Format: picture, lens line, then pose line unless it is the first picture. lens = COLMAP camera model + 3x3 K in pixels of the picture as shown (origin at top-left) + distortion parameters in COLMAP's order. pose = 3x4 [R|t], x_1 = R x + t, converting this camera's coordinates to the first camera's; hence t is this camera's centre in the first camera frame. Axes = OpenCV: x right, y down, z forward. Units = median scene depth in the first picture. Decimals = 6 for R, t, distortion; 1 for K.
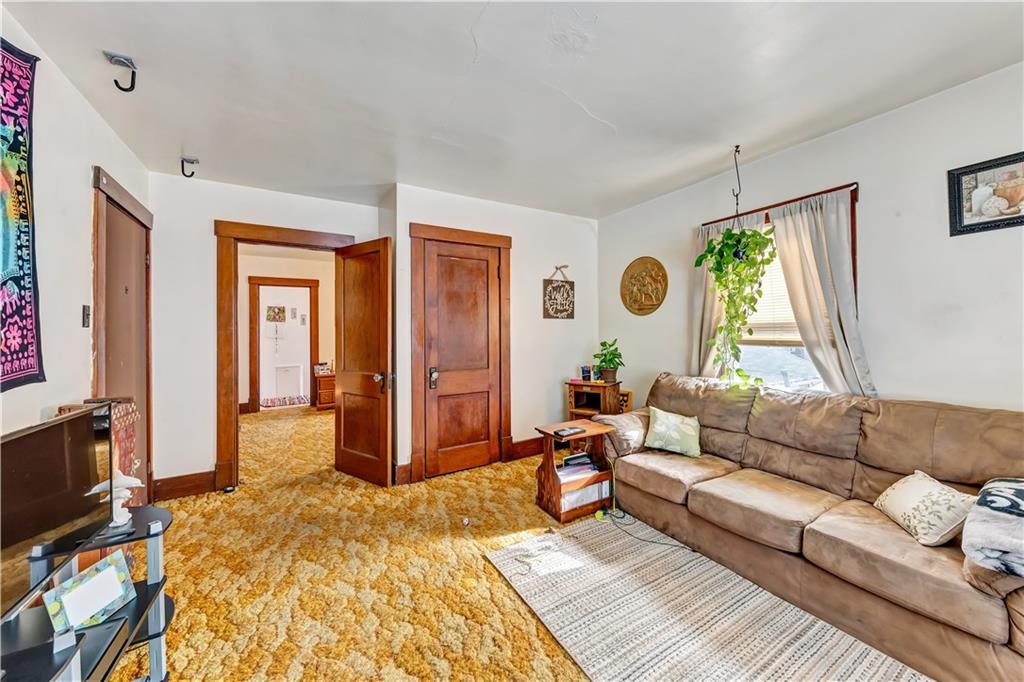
lens RADIAL K [[371.1, 0, 513.8], [0, 371.1, 325.4], [0, 0, 1]] dist [-0.000156, -0.000042]
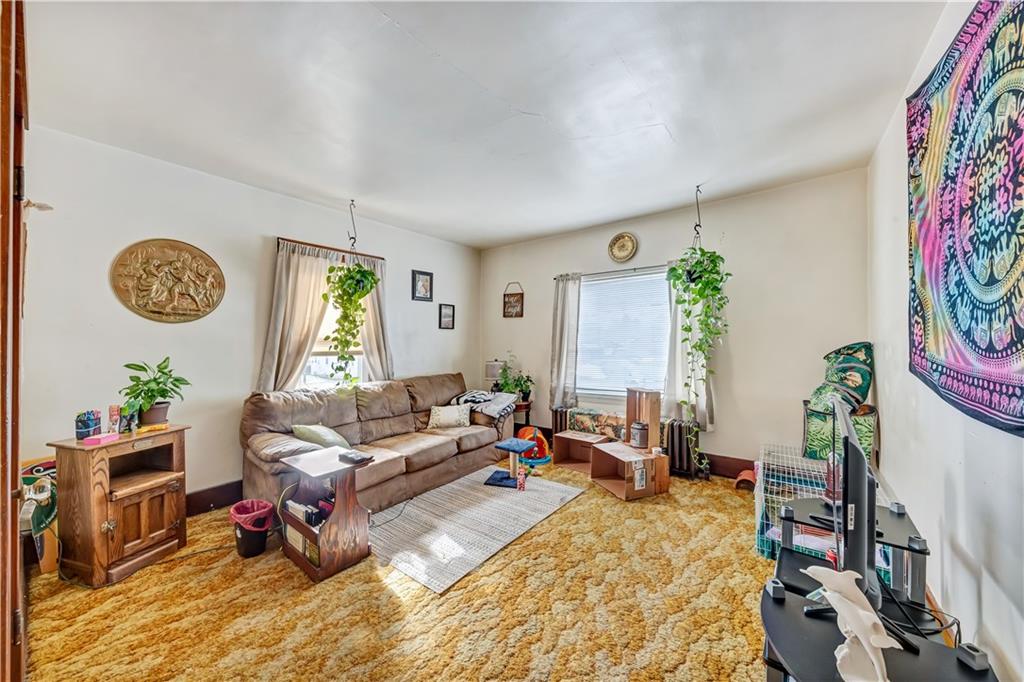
lens RADIAL K [[357.8, 0, 517.9], [0, 357.8, 341.0], [0, 0, 1]] dist [0.000958, 0.000026]
pose [[-0.385676, 0.007026, 0.922608, -1.017171], [-0.008962, 0.999895, -0.011361, 0.019637], [-0.922591, -0.012650, -0.385572, 1.251601]]
